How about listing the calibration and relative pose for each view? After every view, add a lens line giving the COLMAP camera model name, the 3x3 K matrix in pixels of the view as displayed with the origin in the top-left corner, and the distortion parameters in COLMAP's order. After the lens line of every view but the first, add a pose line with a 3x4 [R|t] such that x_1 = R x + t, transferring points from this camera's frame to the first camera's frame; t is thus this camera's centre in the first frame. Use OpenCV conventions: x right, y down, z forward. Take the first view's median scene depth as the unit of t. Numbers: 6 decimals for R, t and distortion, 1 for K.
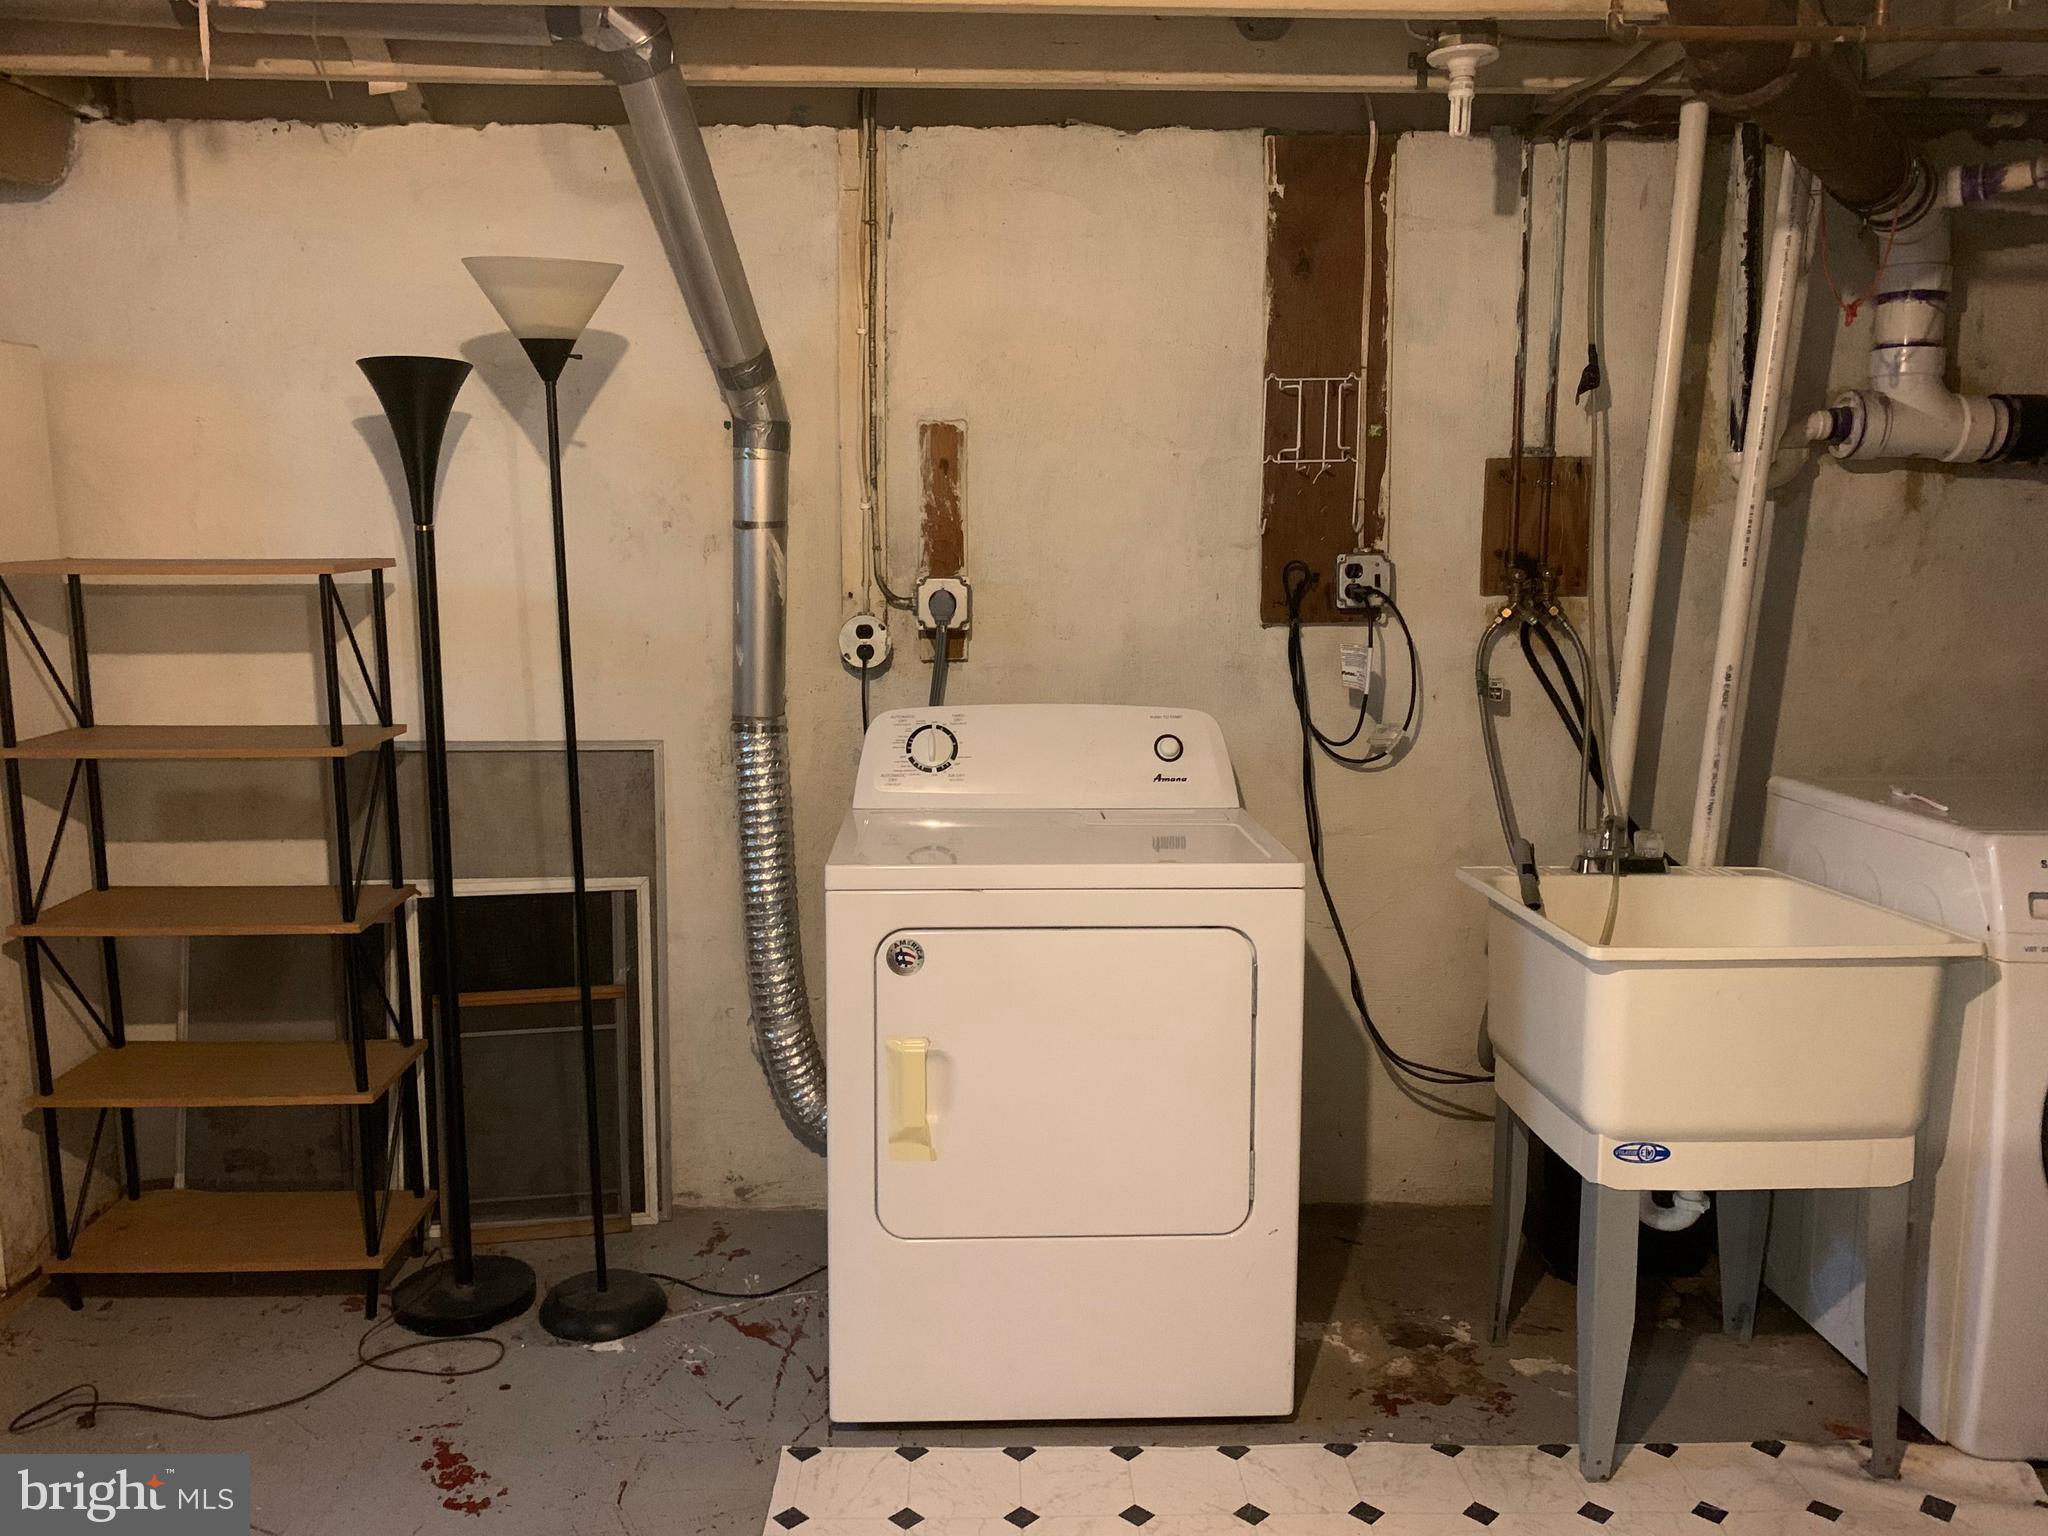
lens RADIAL K [[1572.1, 0, 1021.9], [0, 1572.1, 754.9], [0, 0, 1]] dist [0.005792, -0.006839]
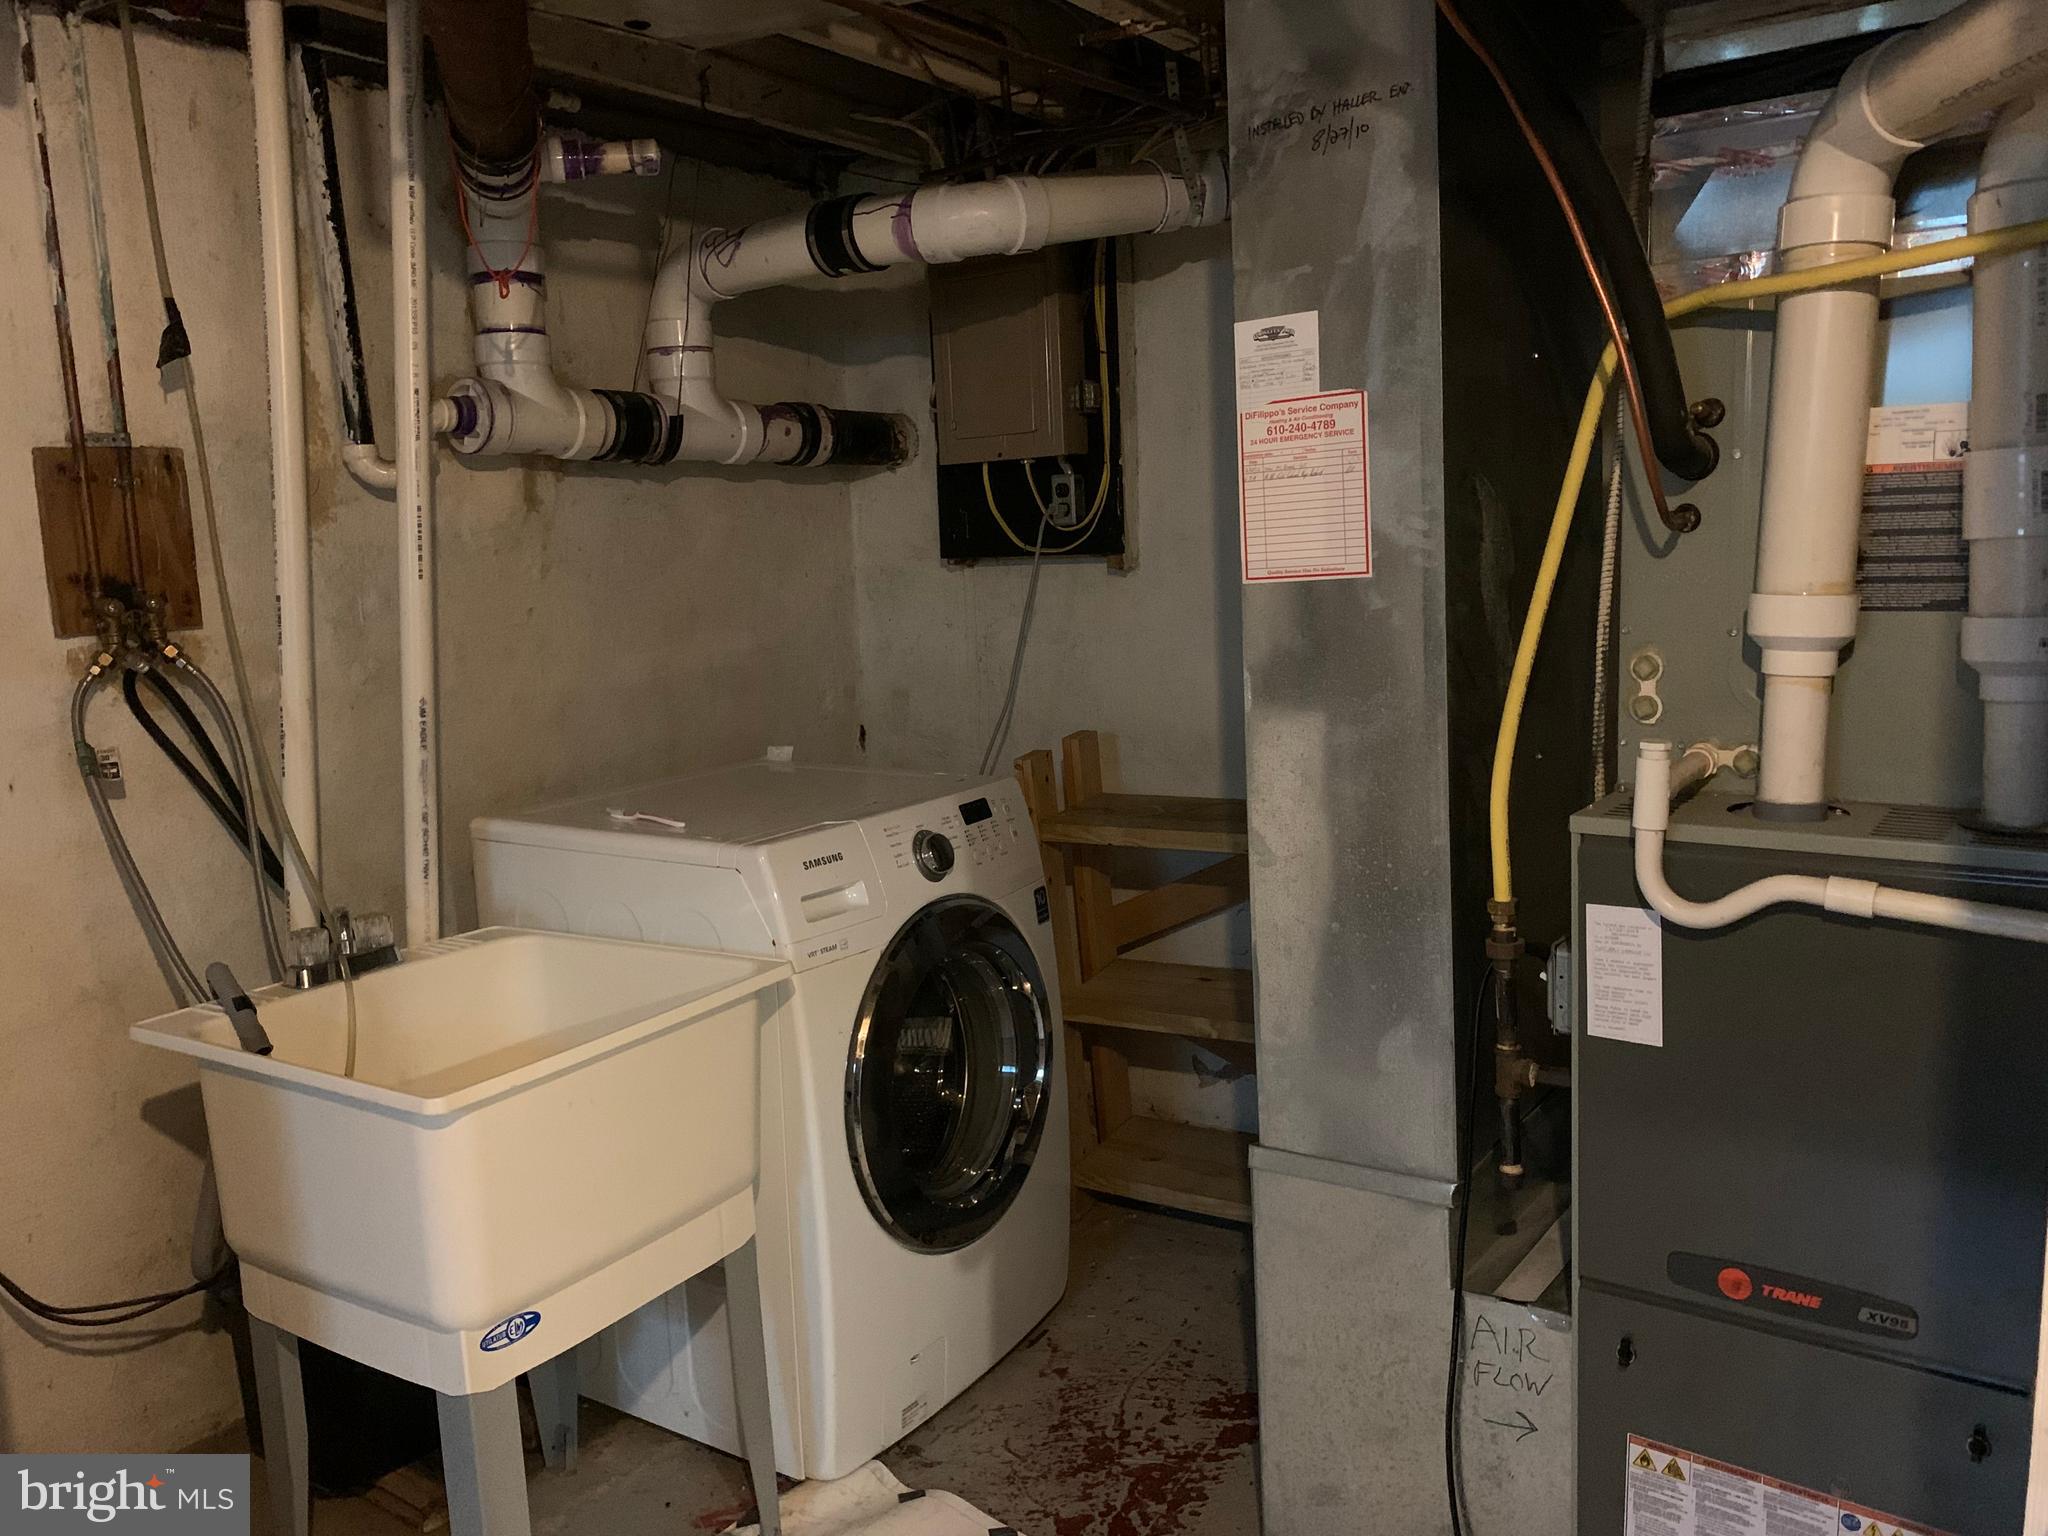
lens RADIAL K [[1572.1, 0, 1021.9], [0, 1572.1, 754.9], [0, 0, 1]] dist [0.005792, -0.006839]
pose [[0.586647, -0.140064, 0.797639, -0.030990], [0.145907, 0.987093, 0.066020, -0.033559], [-0.796591, 0.077650, 0.599511, 0.232149]]
